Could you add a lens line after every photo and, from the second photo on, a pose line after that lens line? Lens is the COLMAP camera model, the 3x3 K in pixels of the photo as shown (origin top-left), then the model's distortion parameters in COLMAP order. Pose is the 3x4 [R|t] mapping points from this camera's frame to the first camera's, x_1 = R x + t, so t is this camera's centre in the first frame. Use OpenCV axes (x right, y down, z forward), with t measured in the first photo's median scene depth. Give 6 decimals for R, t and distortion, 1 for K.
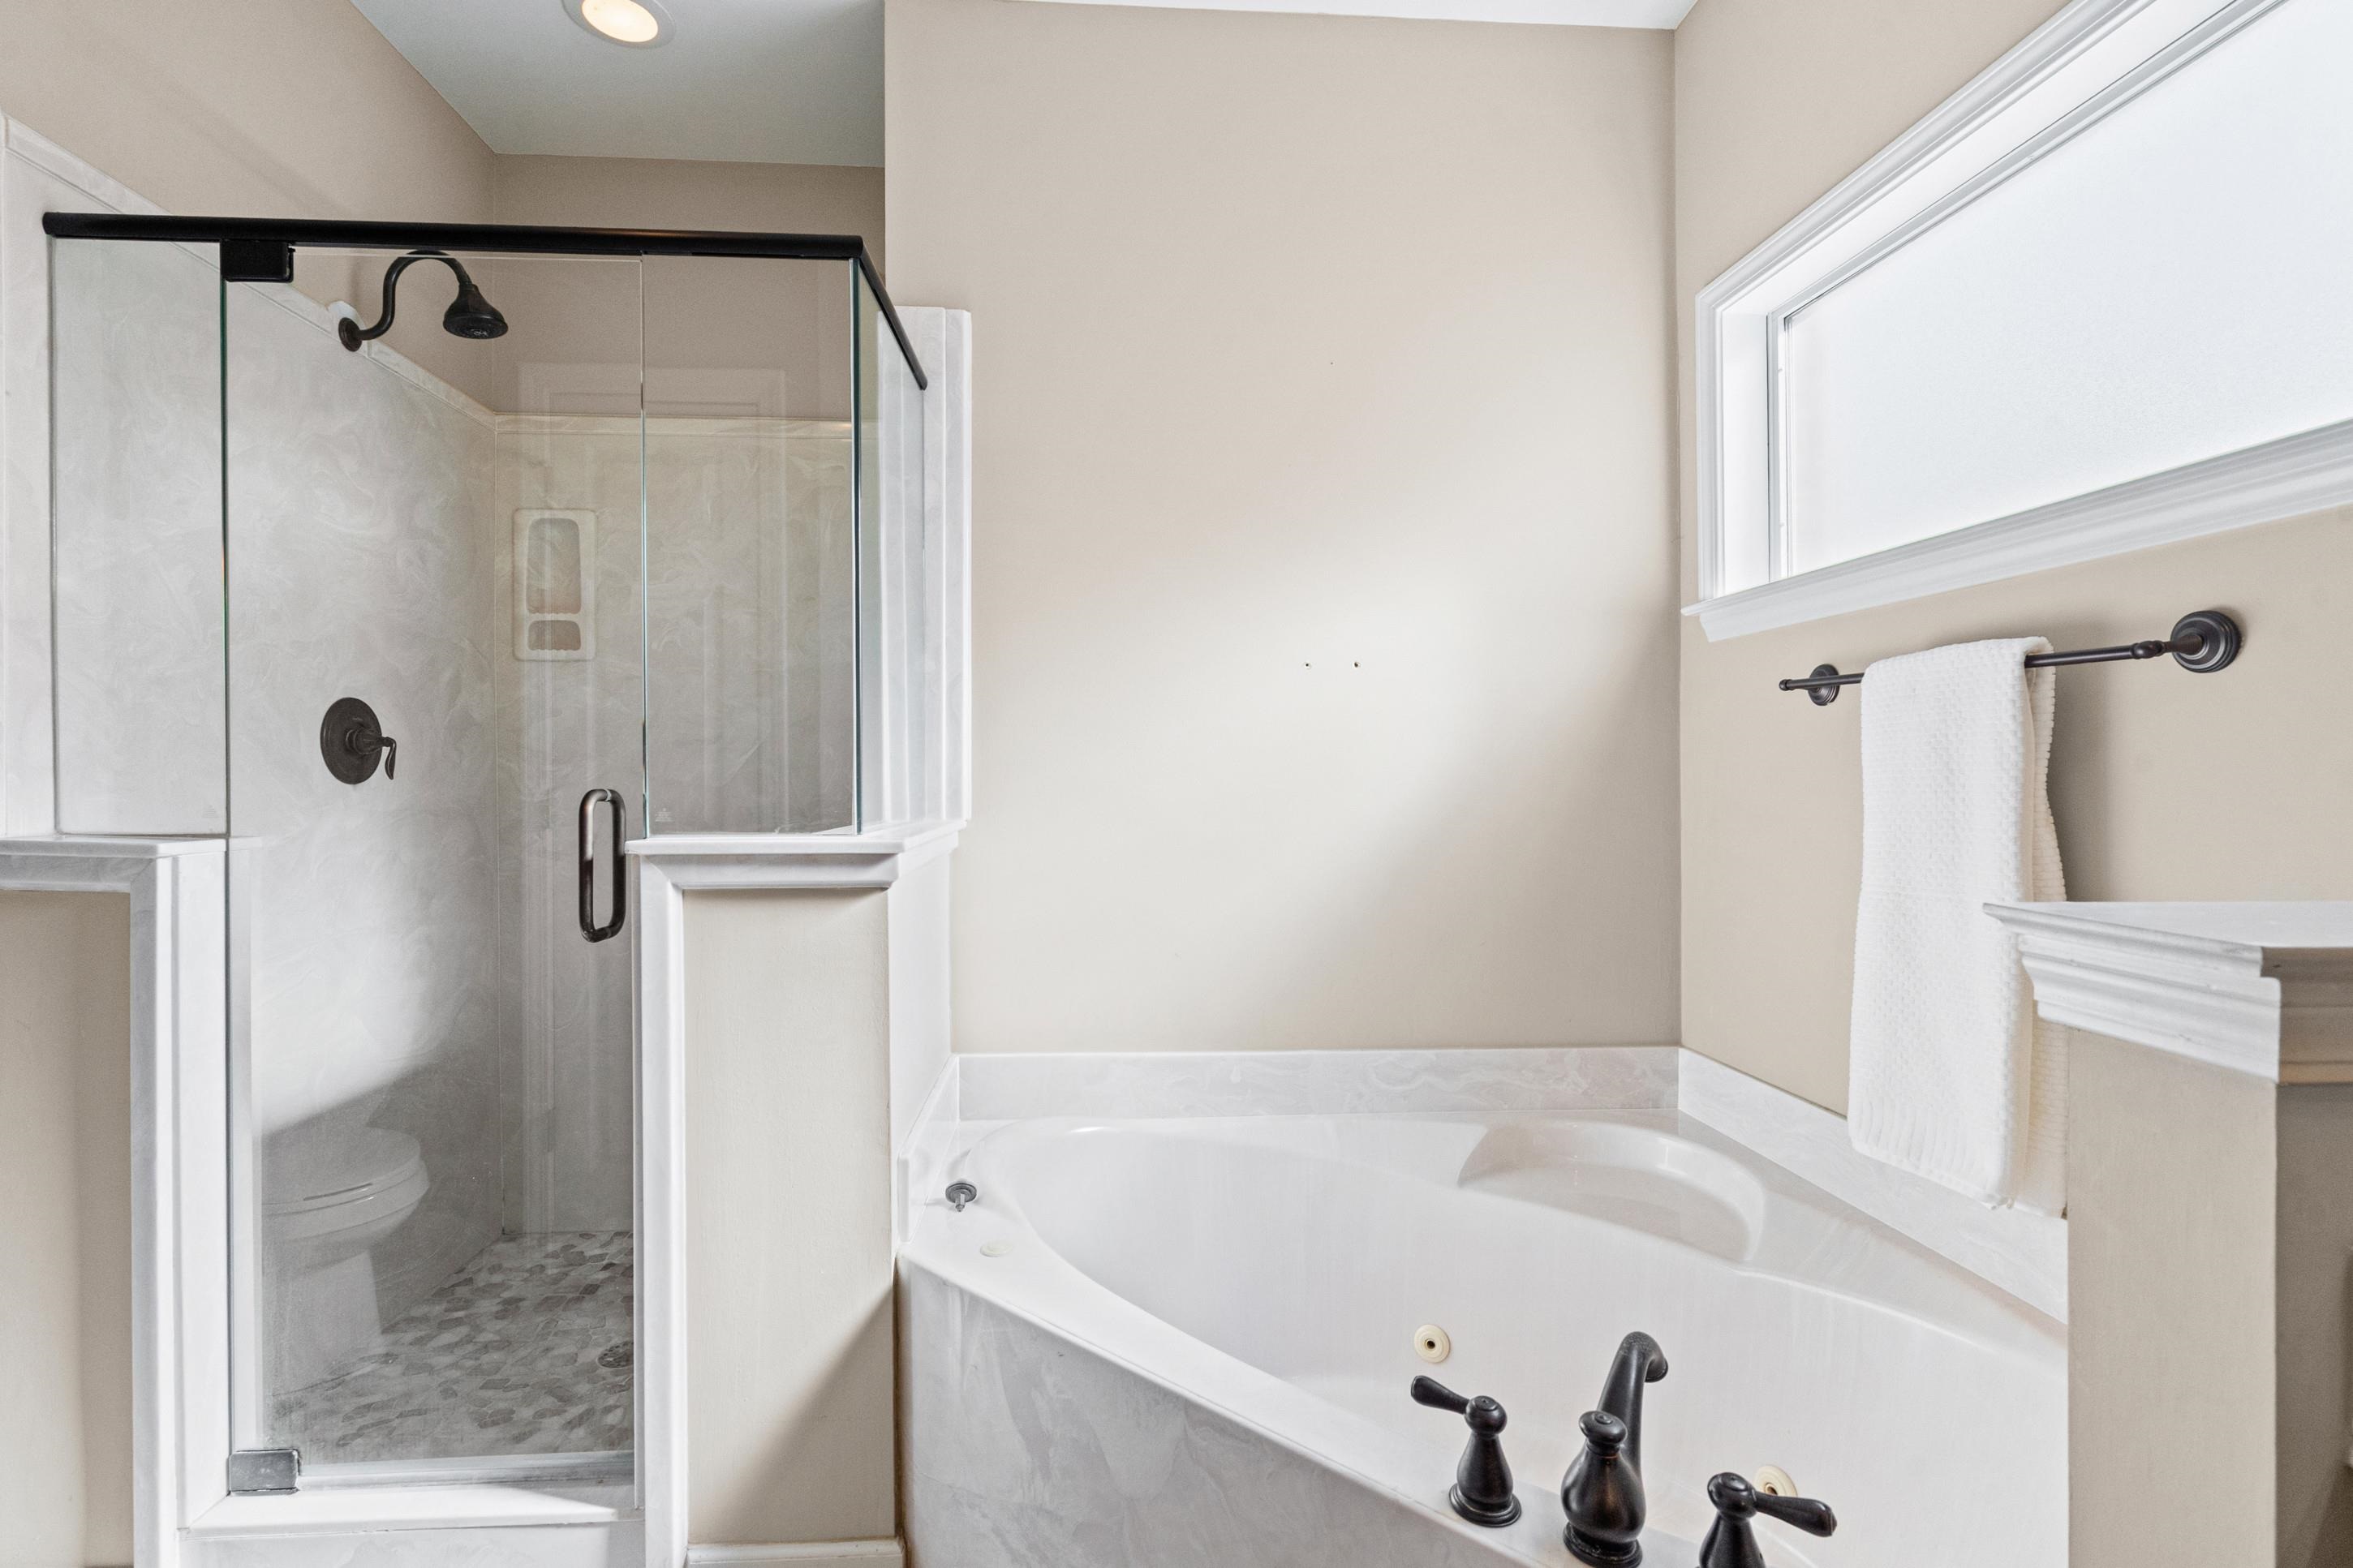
lens RADIAL K [[1073.6, 0, 1173.2], [0, 1073.6, 776.7], [0, 0, 1]] dist [-0.003307, 0.000147]
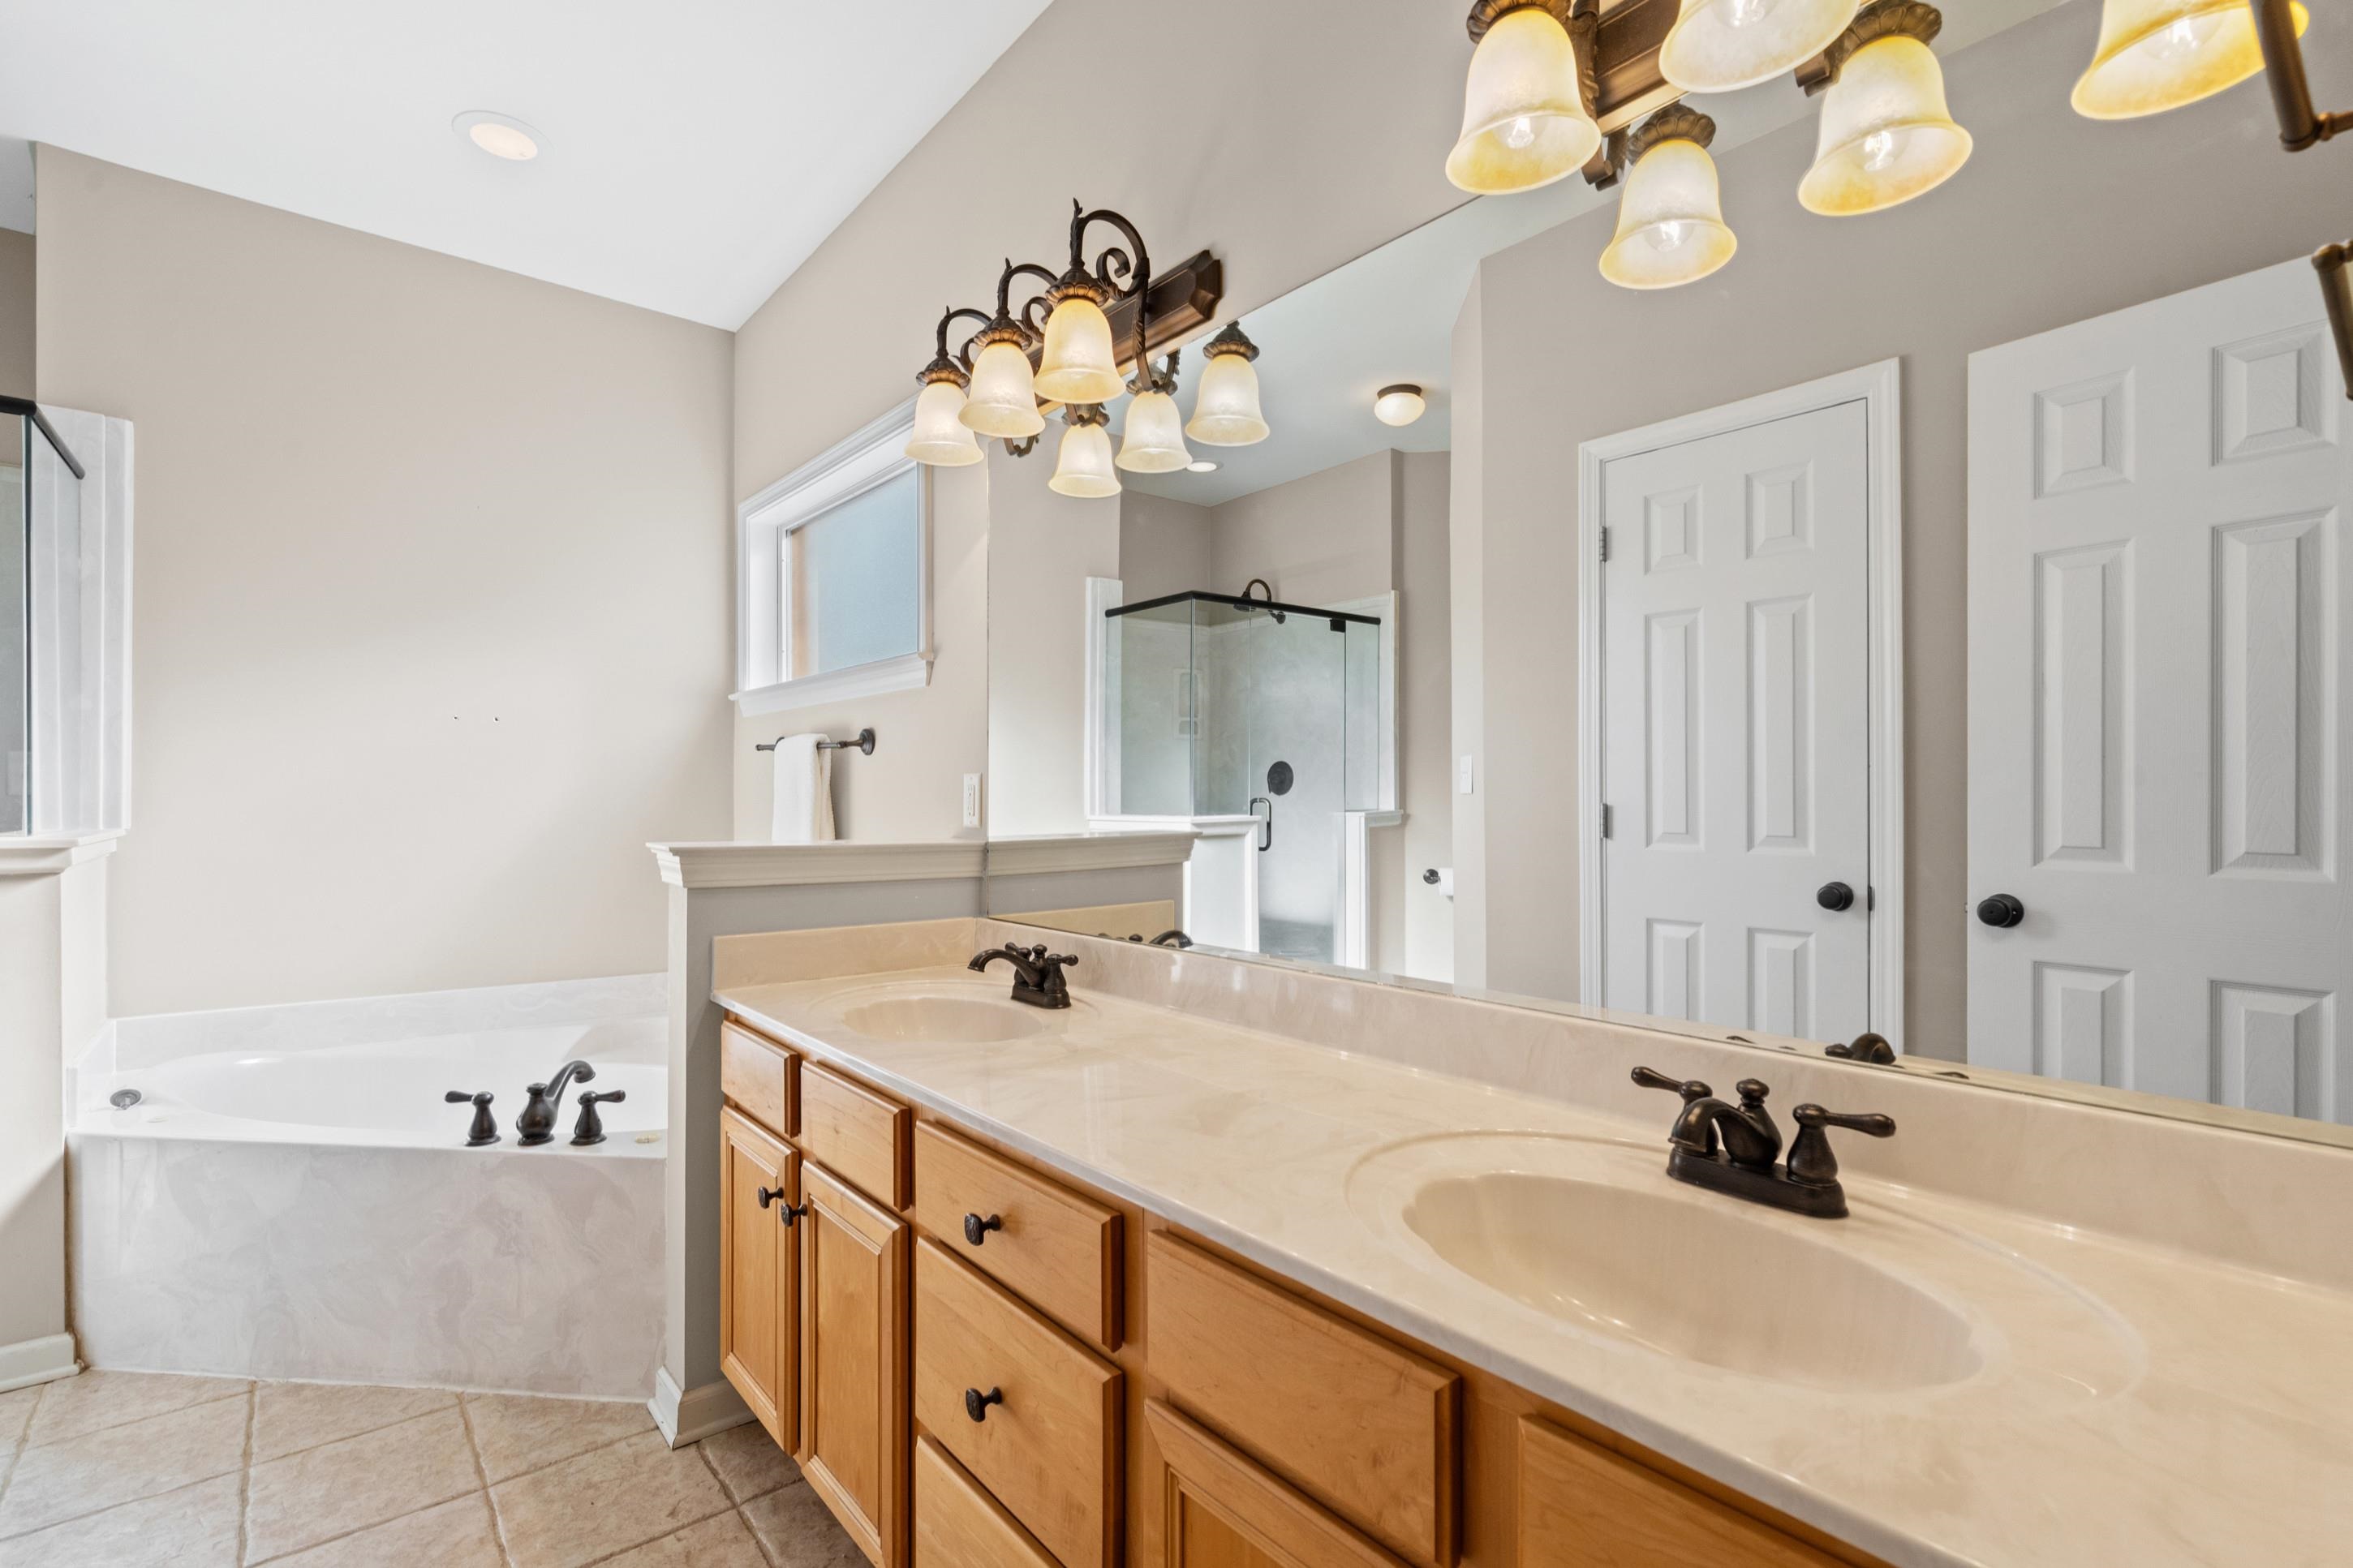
lens RADIAL K [[1073.6, 0, 1165.3], [0, 1073.6, 802.2], [0, 0, 1]] dist [-0.003307, 0.000147]
pose [[0.820028, 0.005451, 0.572297, 0.116026], [-0.006819, 0.999977, 0.000246, 0.000630], [-0.572282, -0.004105, 0.820046, -0.959126]]
